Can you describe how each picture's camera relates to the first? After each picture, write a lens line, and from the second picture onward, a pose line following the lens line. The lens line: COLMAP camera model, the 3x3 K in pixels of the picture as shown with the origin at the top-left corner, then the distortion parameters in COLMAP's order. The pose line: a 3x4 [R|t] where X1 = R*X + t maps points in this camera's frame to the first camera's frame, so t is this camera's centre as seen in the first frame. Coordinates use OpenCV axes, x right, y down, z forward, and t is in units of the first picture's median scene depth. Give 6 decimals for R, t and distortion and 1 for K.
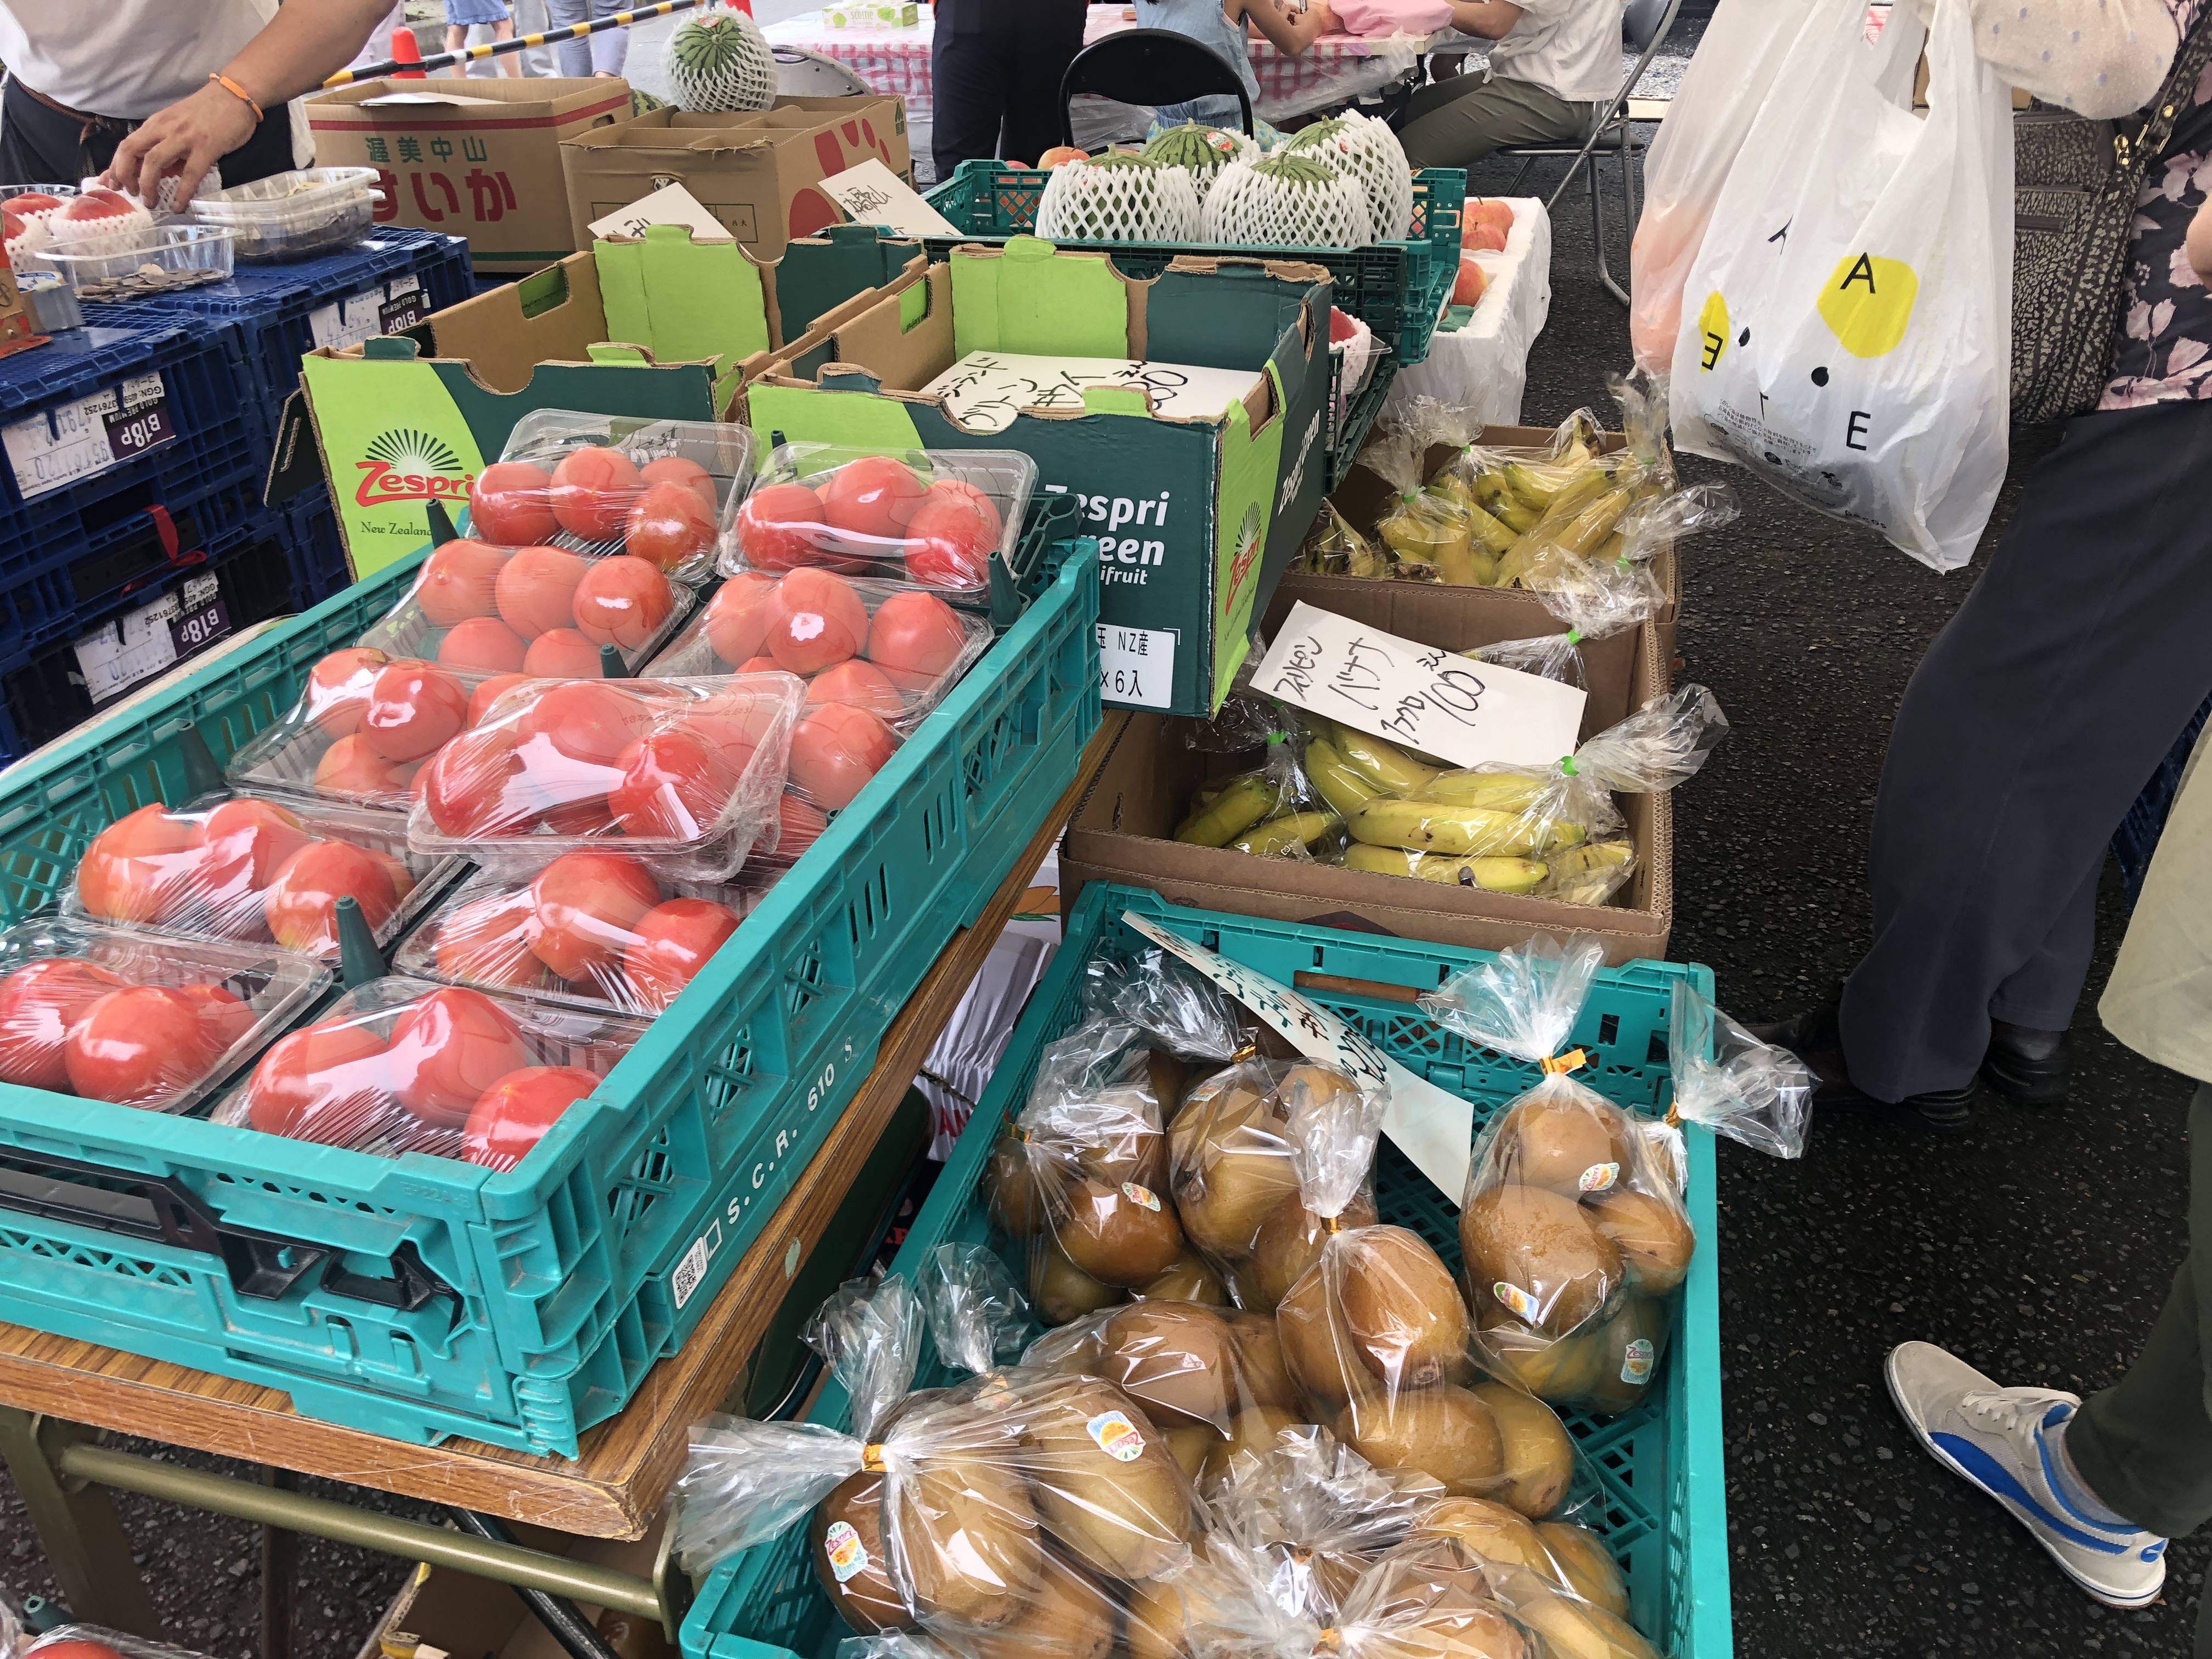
lens RADIAL K [[1787.4, 0, 1106.0], [0, 1787.4, 829.5], [0, 0, 1]] dist [0.000813, -0.006246]
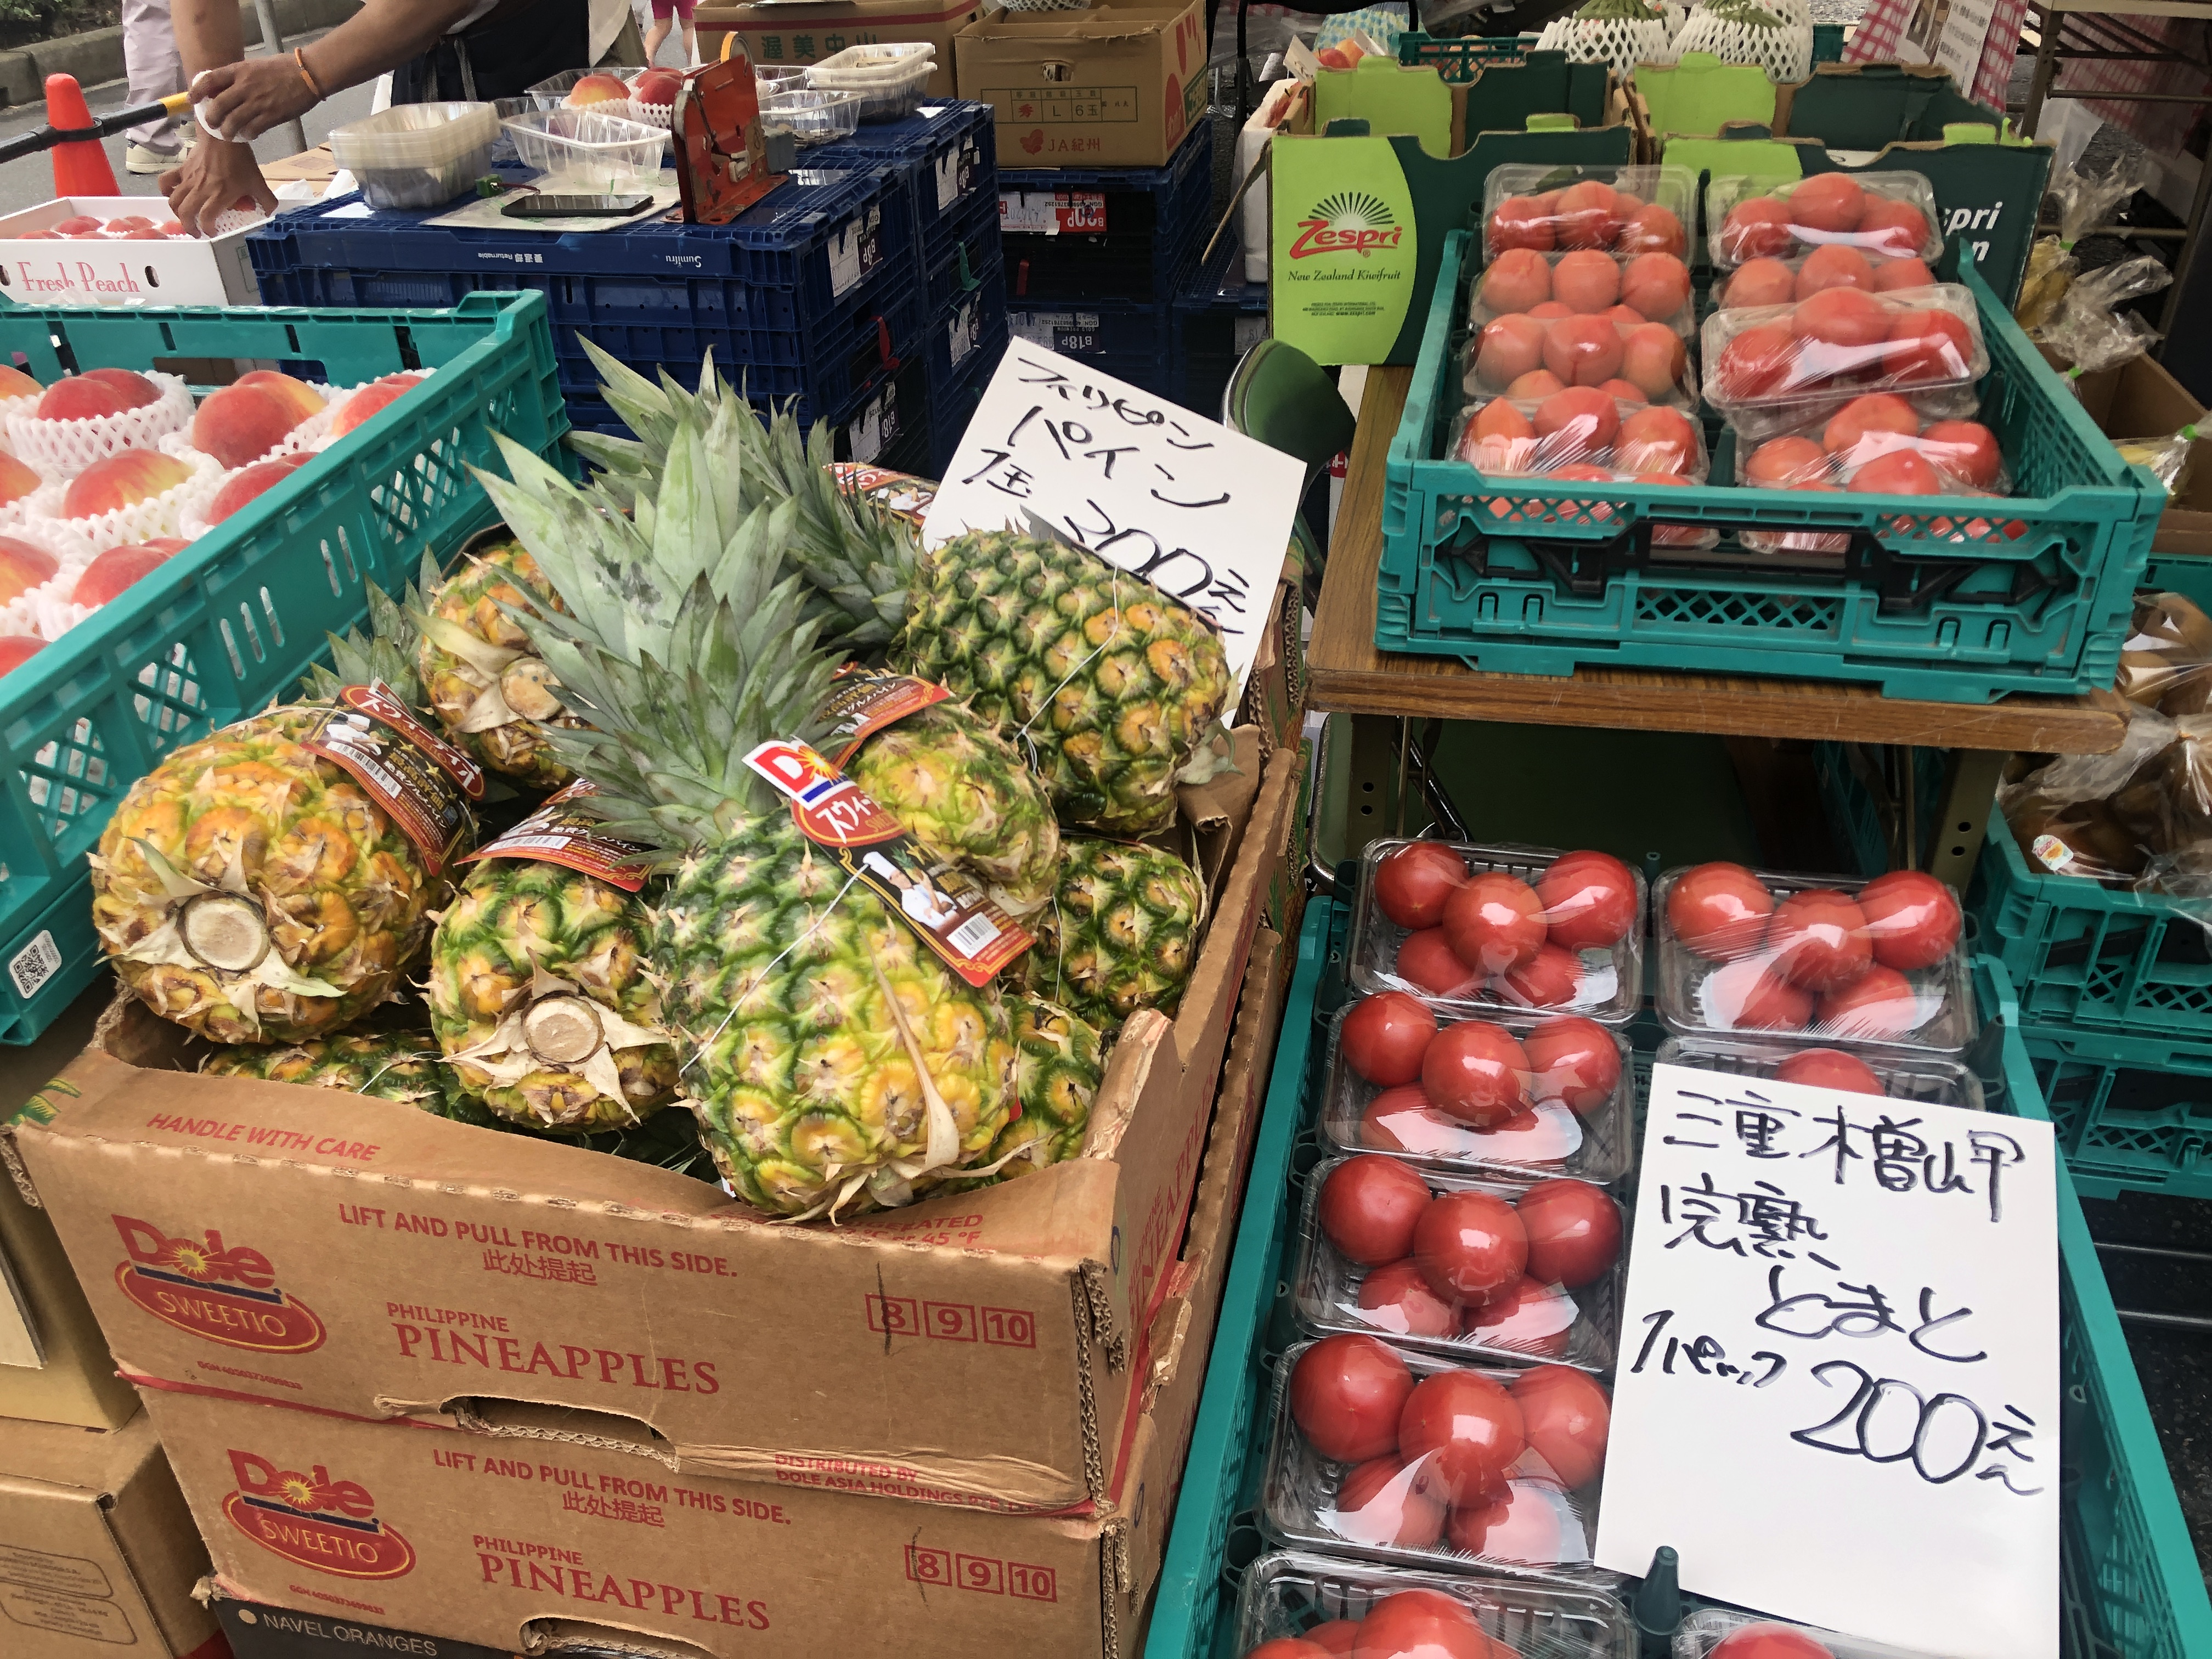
lens RADIAL K [[1767.1, 0, 1106.0], [0, 1767.1, 829.5], [0, 0, 1]] dist [0.027438, 0.001872]
pose [[0.997473, -0.044660, 0.055256, -0.652575], [0.043295, 0.998733, 0.025648, 0.197182], [-0.056332, -0.023191, 0.998143, -0.291256]]
